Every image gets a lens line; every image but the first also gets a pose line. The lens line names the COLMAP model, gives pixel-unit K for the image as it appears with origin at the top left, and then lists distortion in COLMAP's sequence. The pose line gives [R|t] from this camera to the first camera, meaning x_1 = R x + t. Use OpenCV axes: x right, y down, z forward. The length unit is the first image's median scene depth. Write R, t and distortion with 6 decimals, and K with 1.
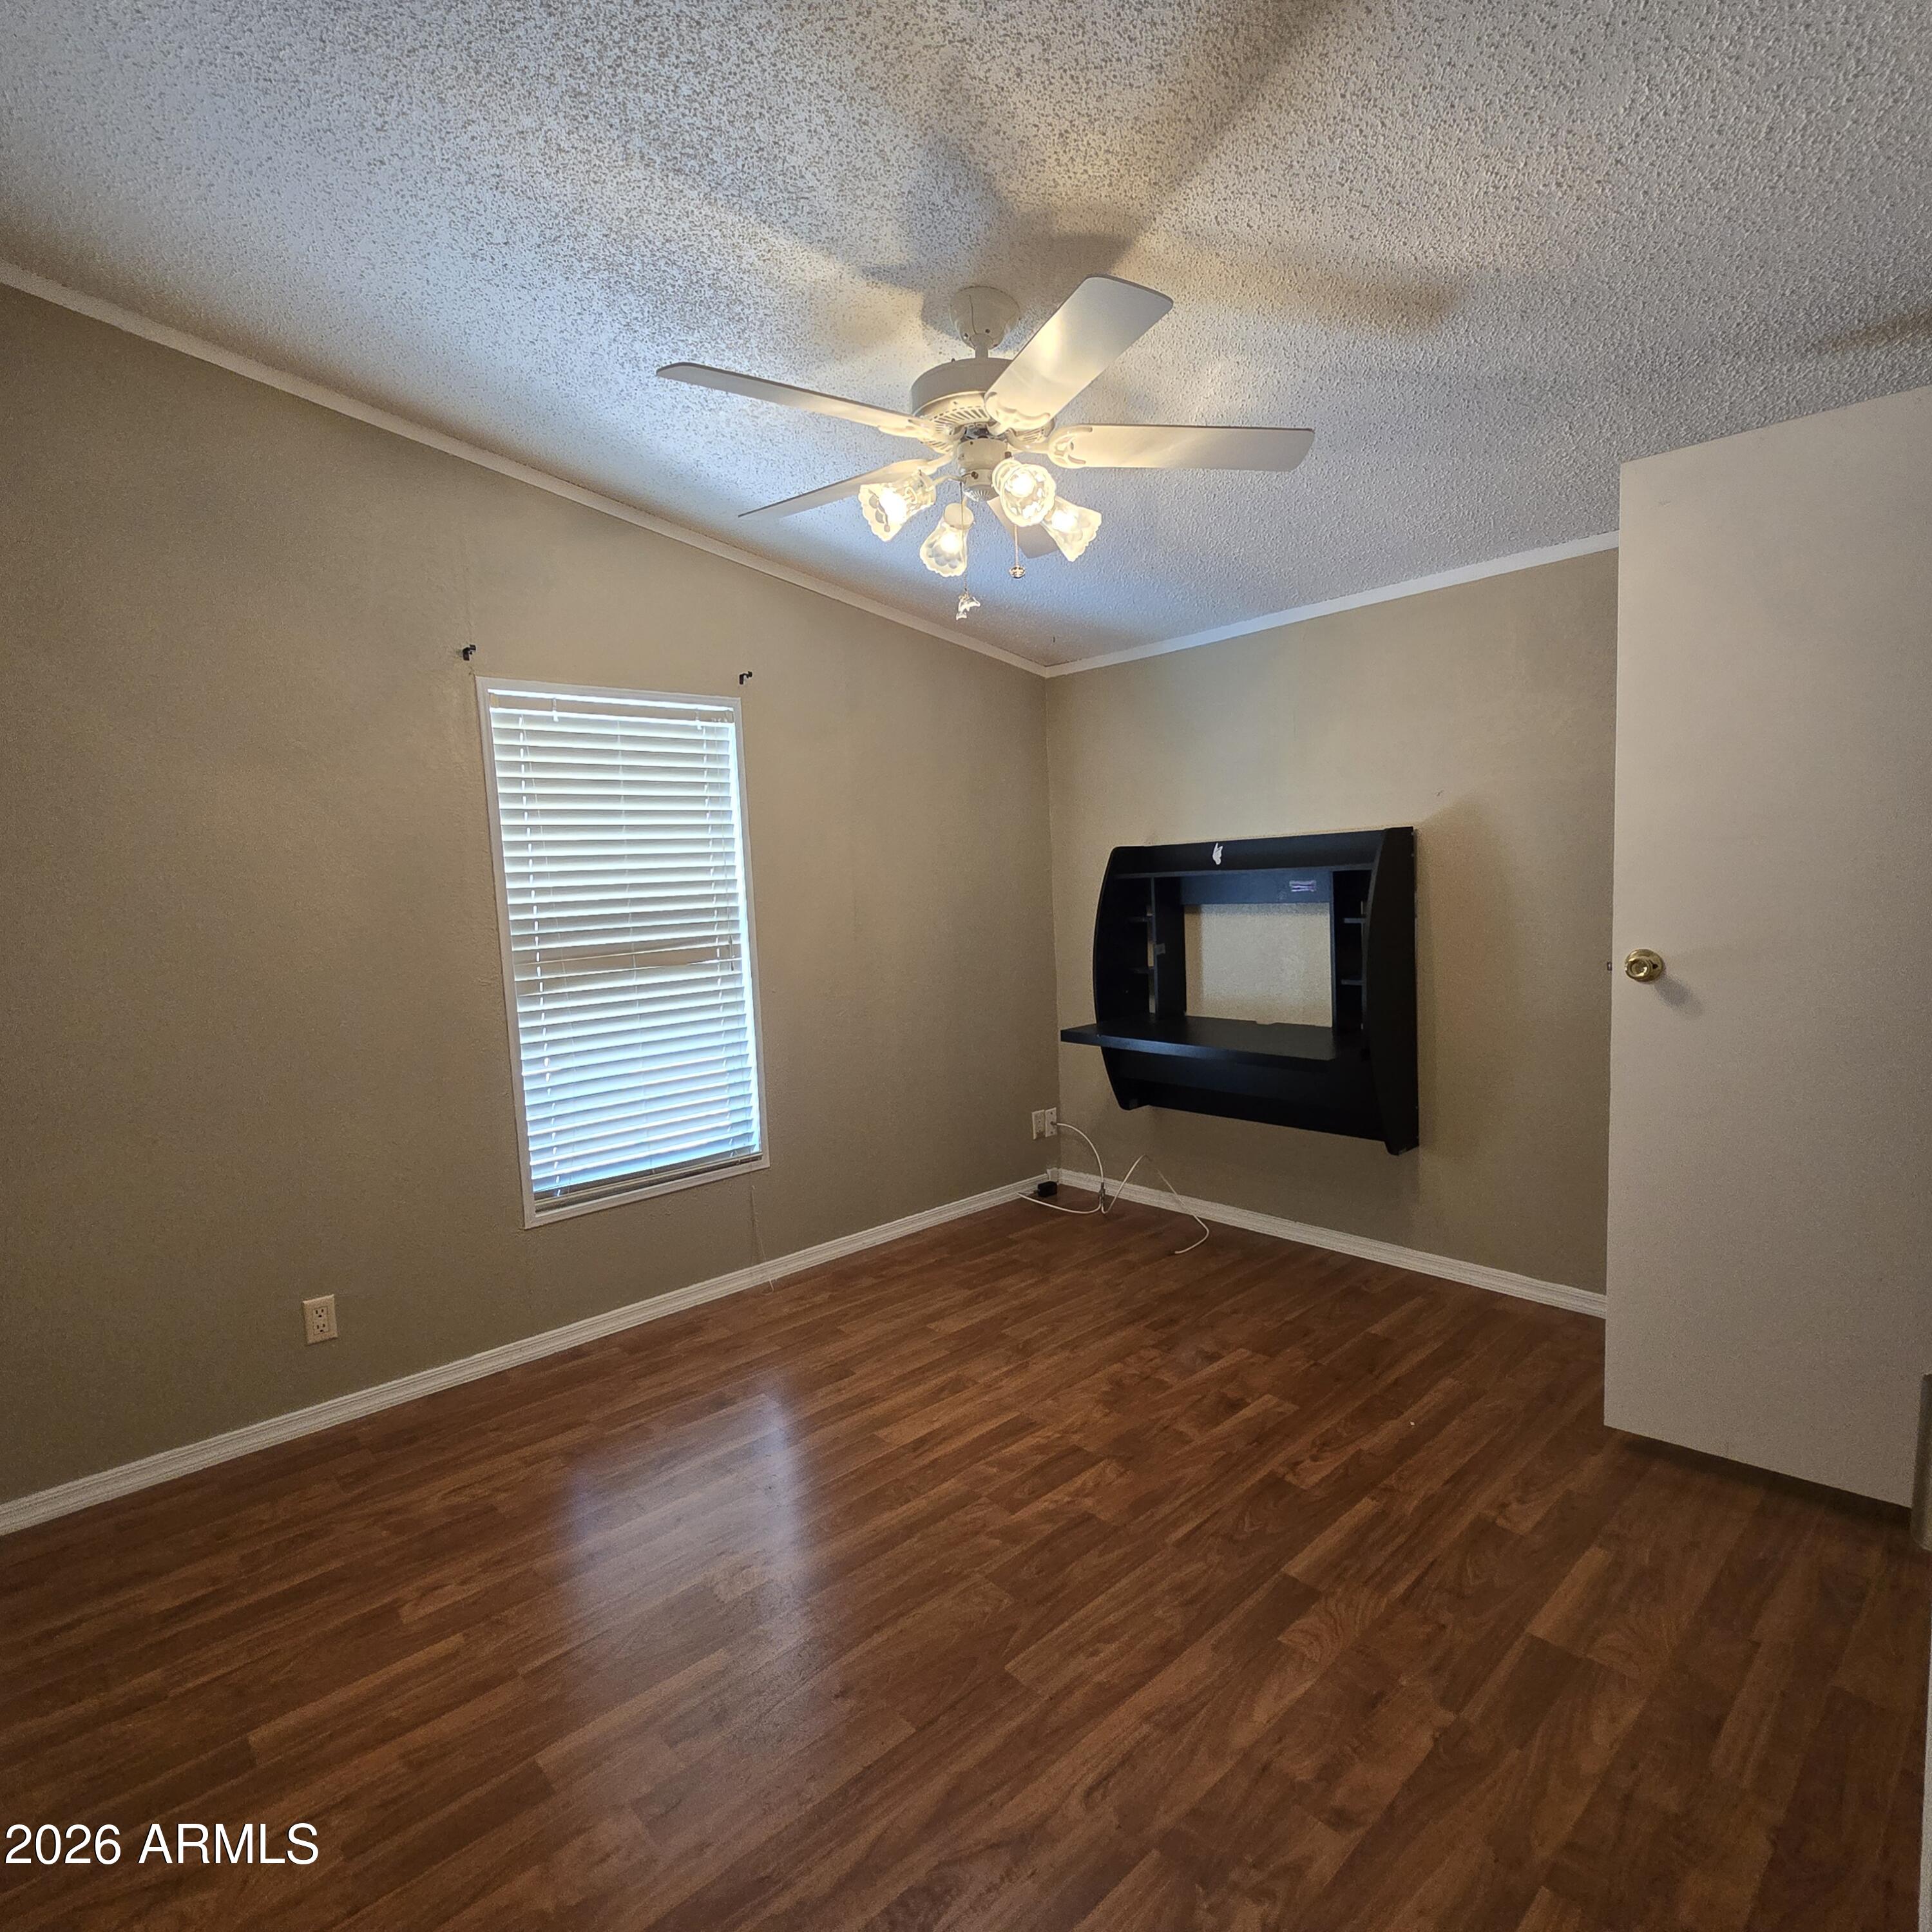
lens RADIAL K [[1058.2, 0, 970.9], [0, 1058.2, 990.5], [0, 0, 1]] dist [-0.003458, -0.001180]
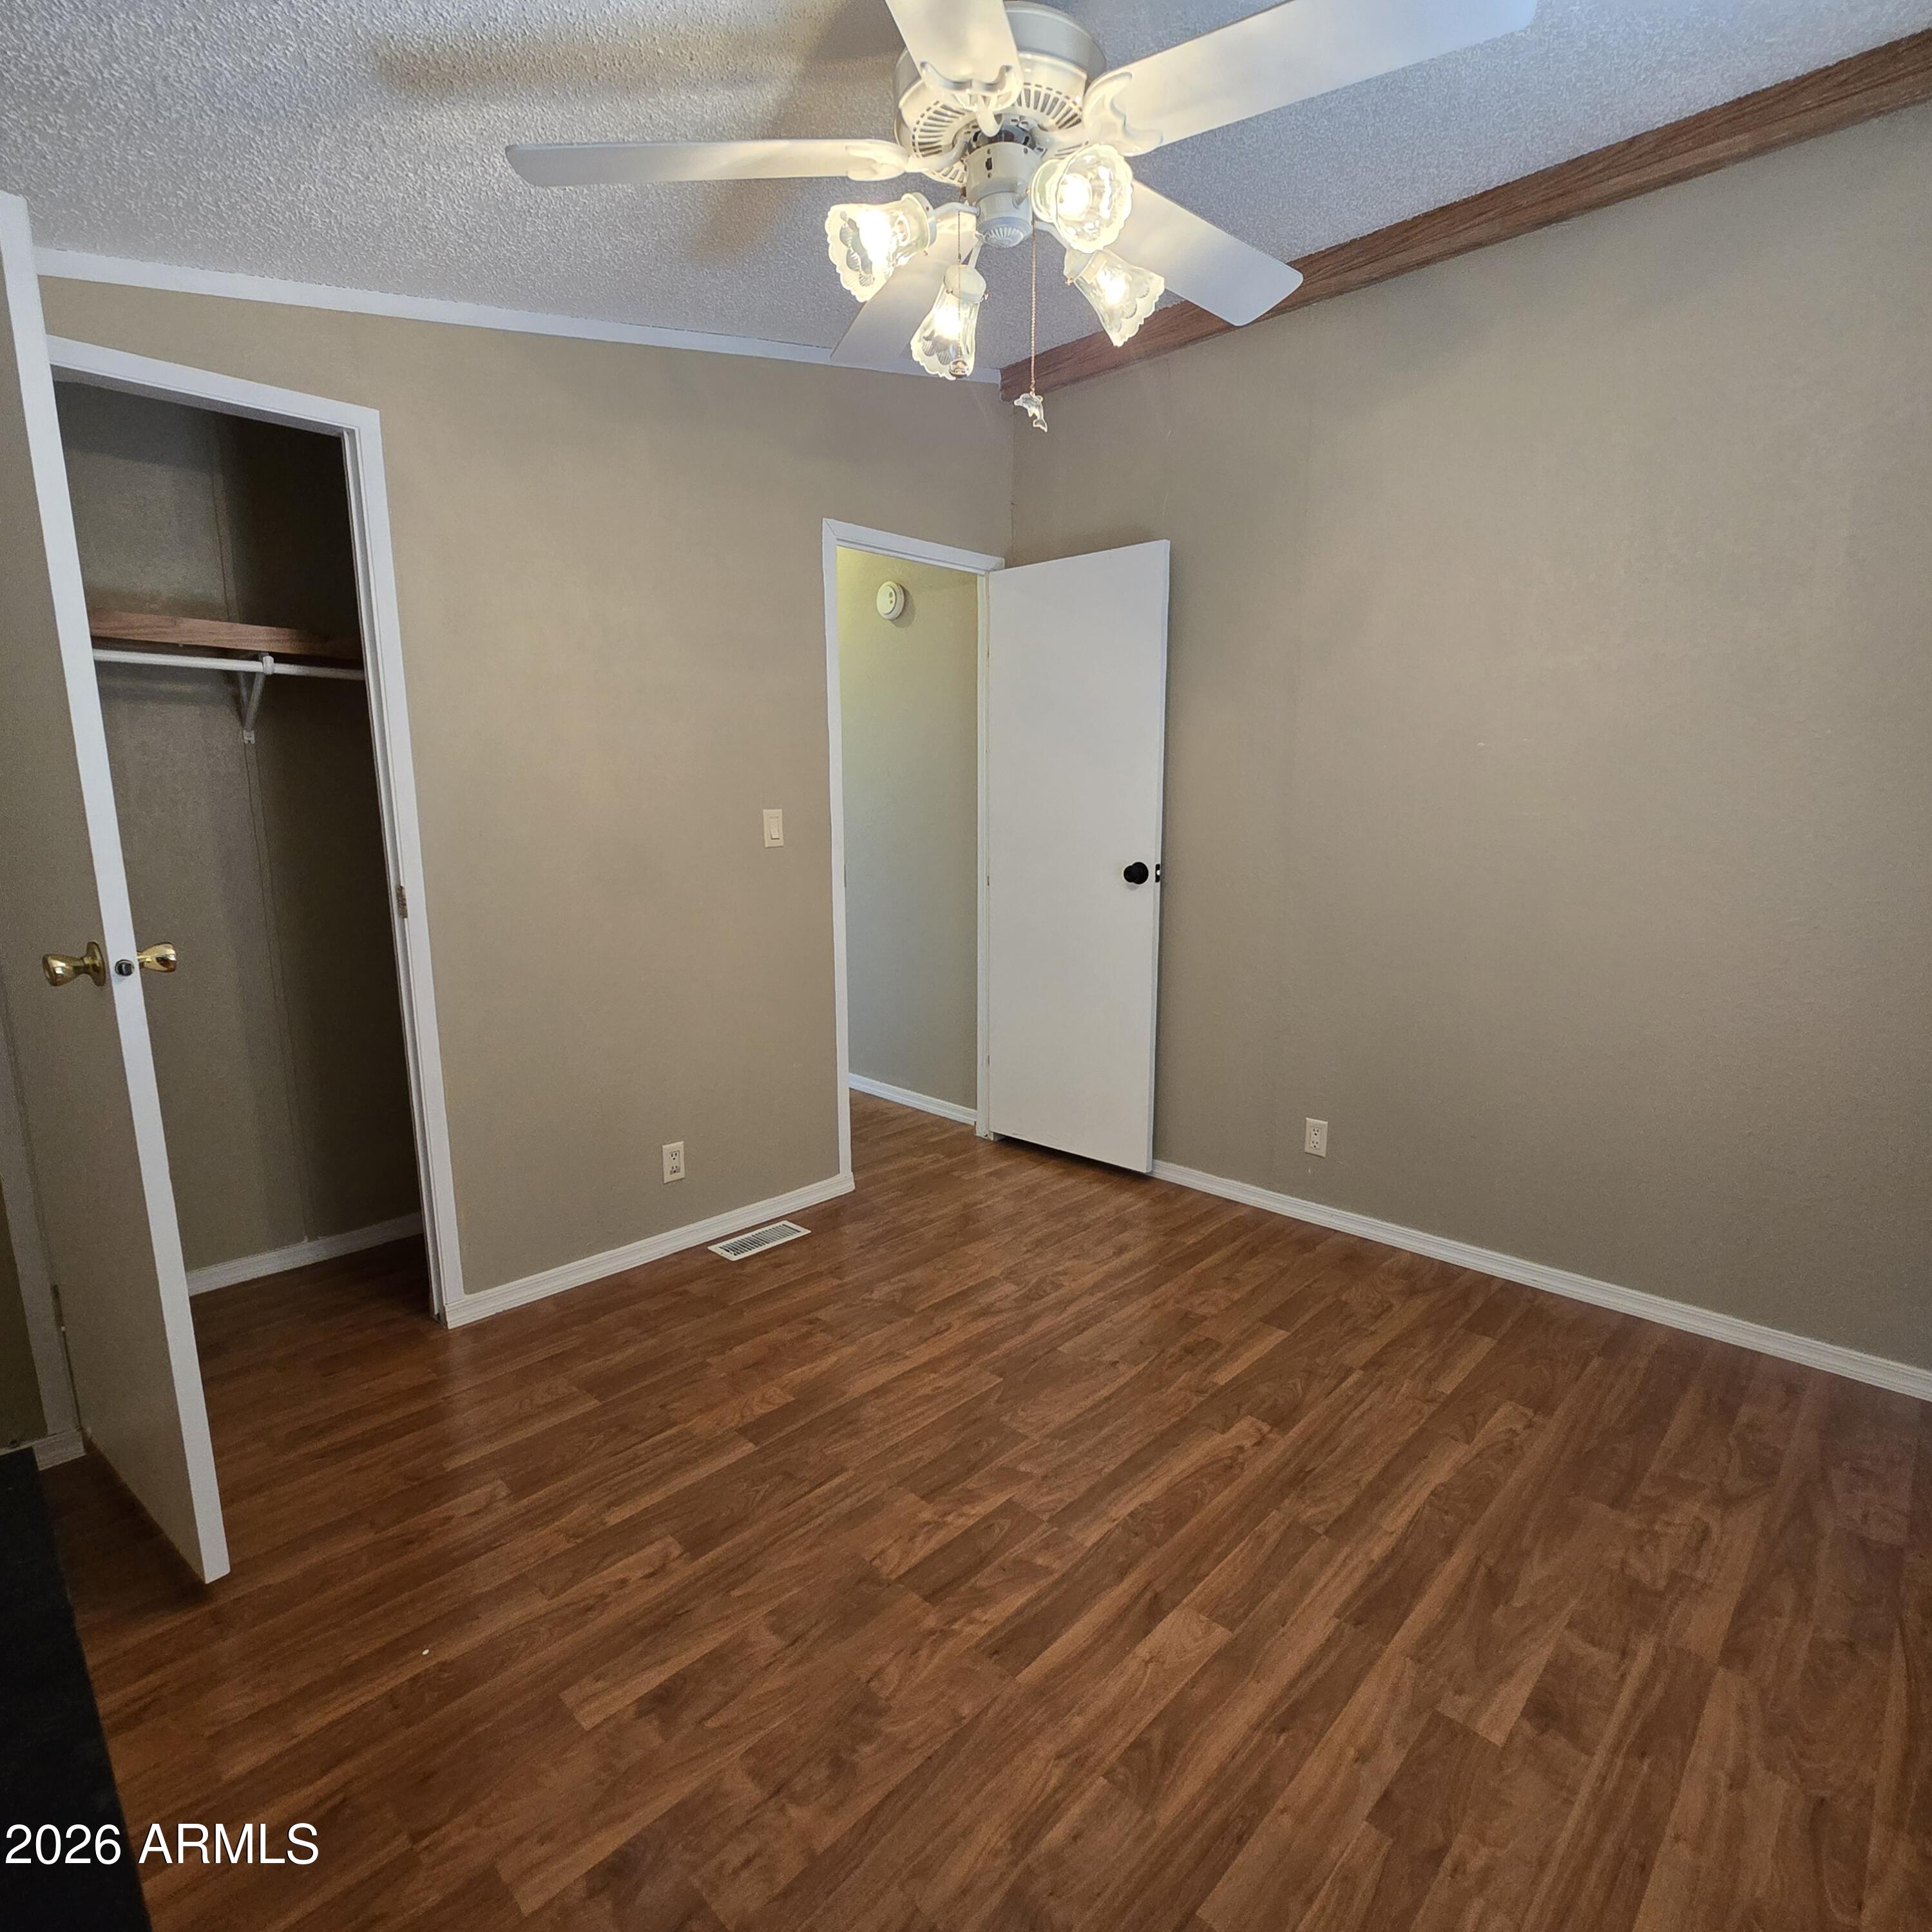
lens RADIAL K [[1058.2, 0, 970.9], [0, 1058.2, 990.5], [0, 0, 1]] dist [-0.003458, -0.001180]
pose [[-0.996376, 0.059959, -0.060331, 0.093641], [0.039981, 0.956191, 0.290001, -0.177099], [0.075076, 0.286538, -0.955123, 1.608674]]
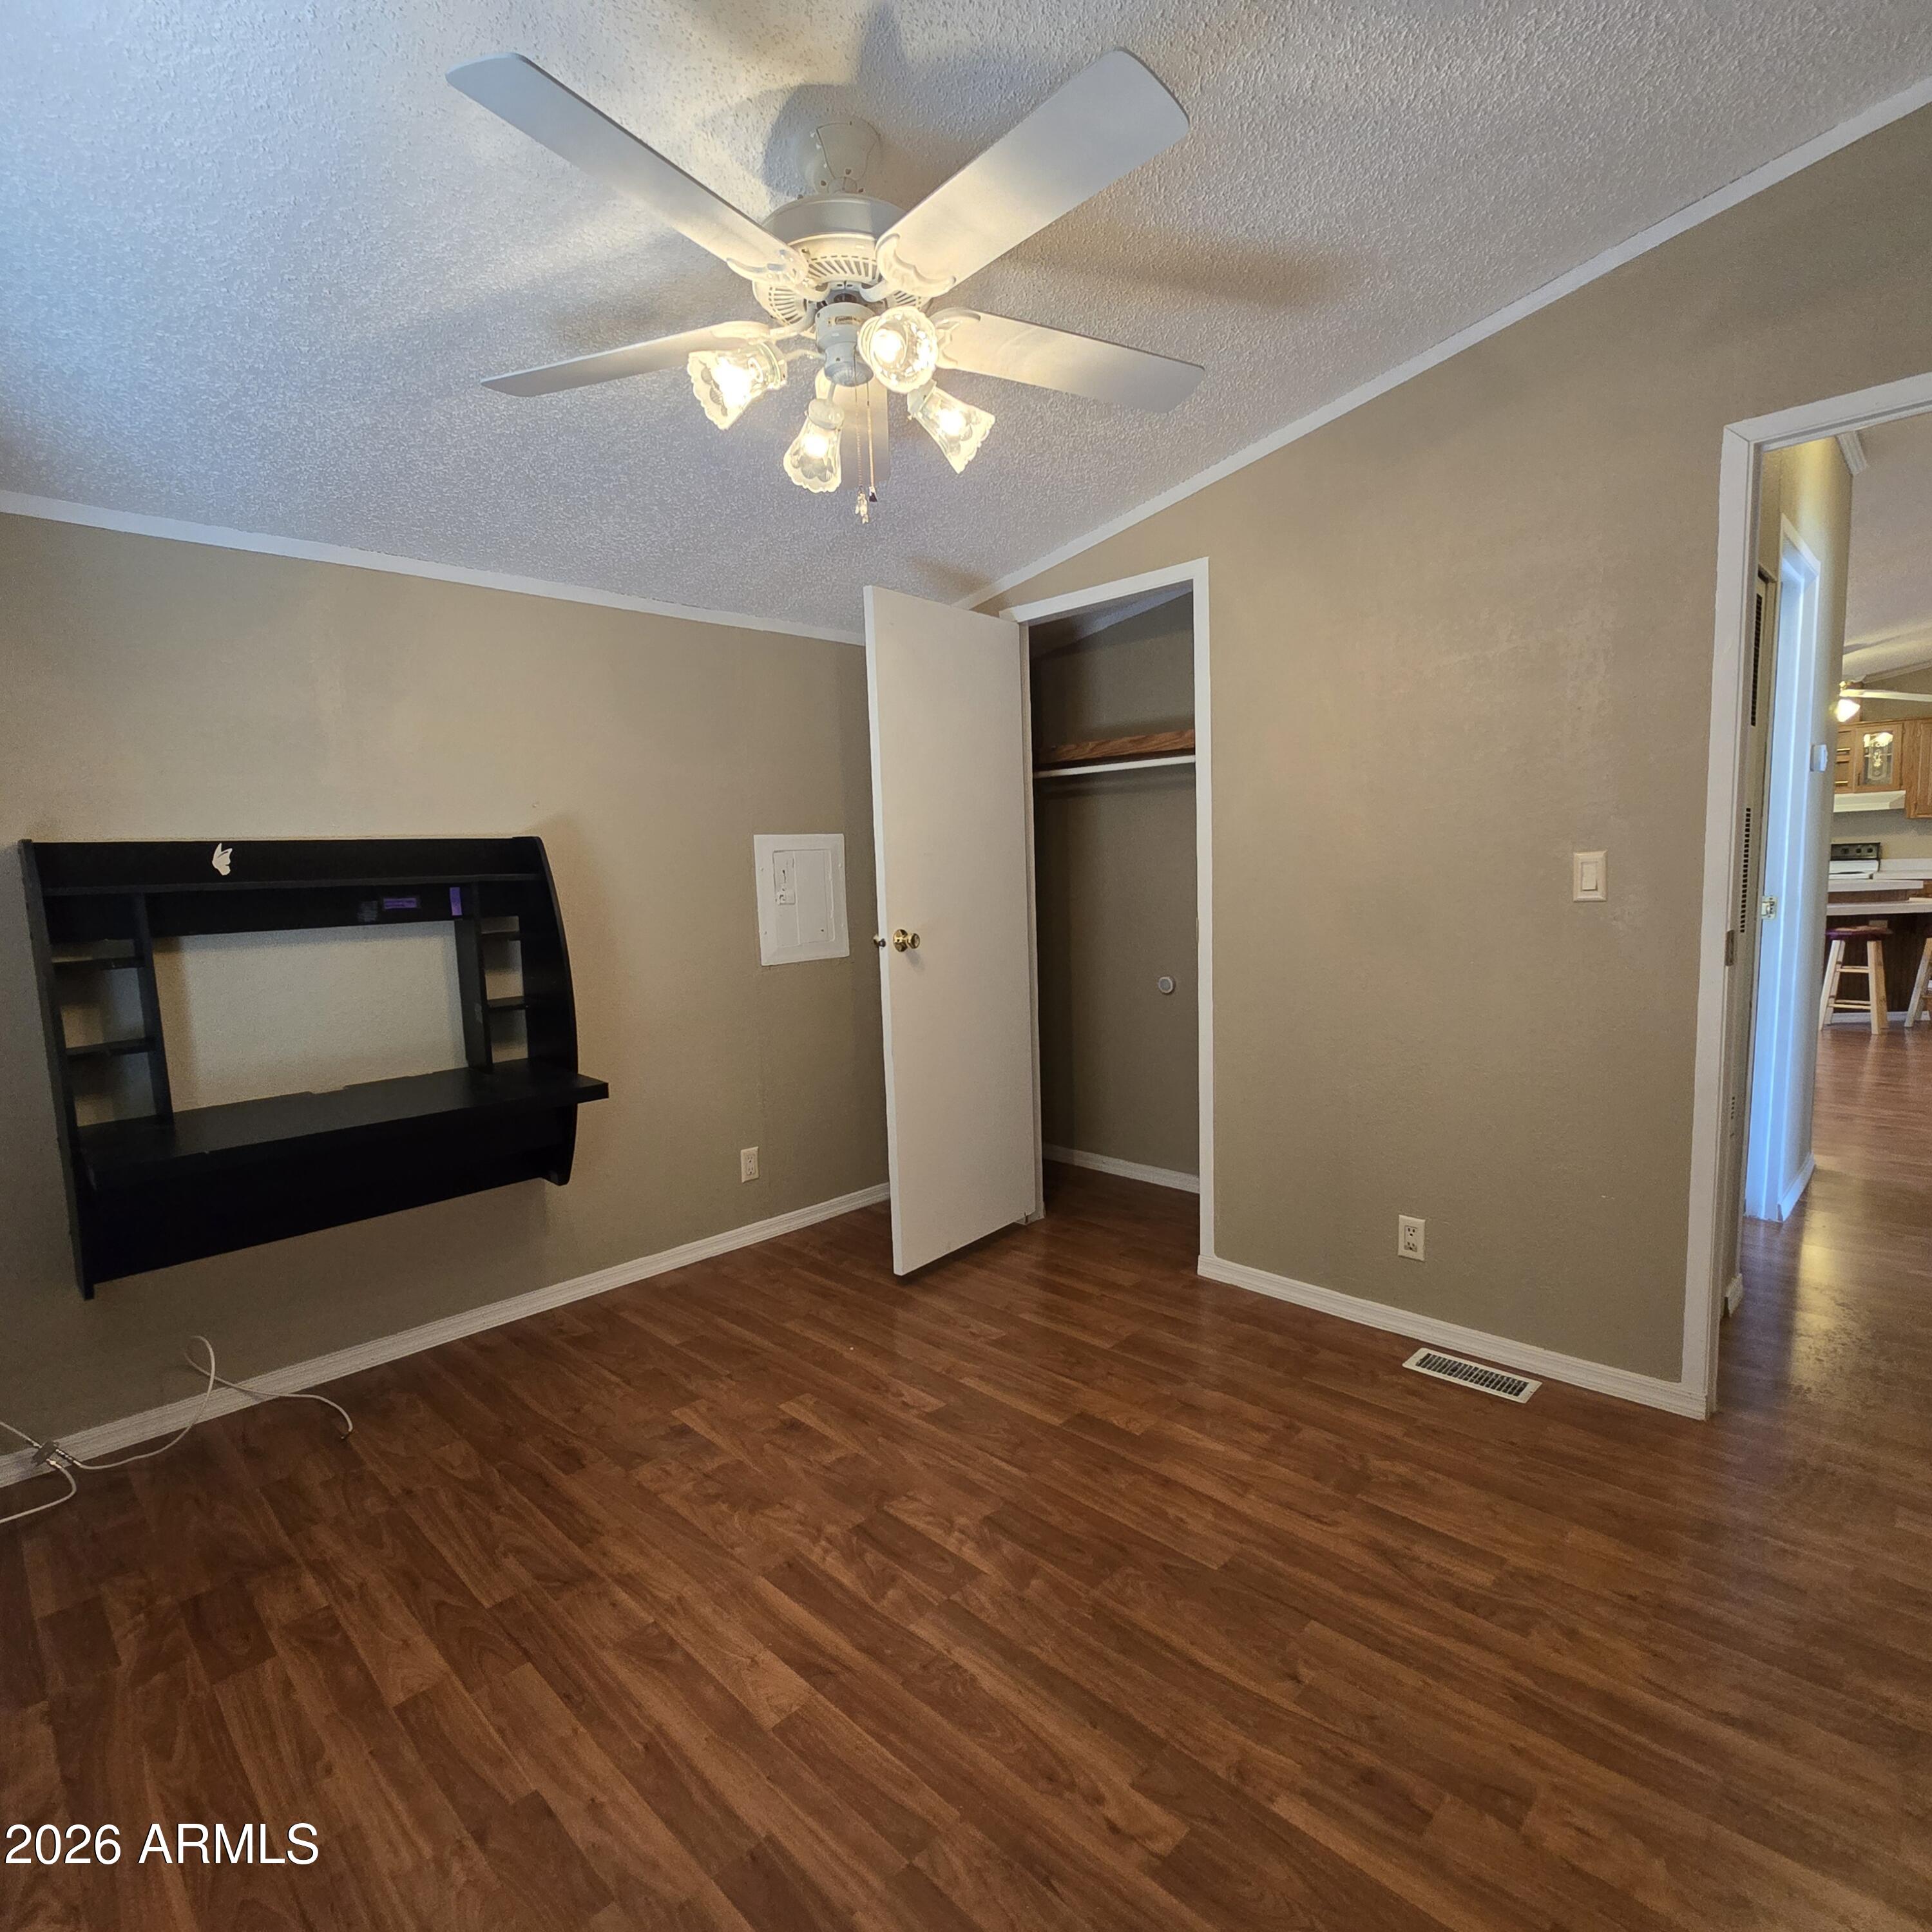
lens RADIAL K [[1058.2, 0, 970.9], [0, 1058.2, 990.5], [0, 0, 1]] dist [-0.003458, -0.001180]
pose [[-0.055958, -0.072970, 0.995763, -0.740691], [0.141370, 0.986699, 0.080251, -0.052535], [-0.988374, 0.145262, -0.044898, 0.903348]]
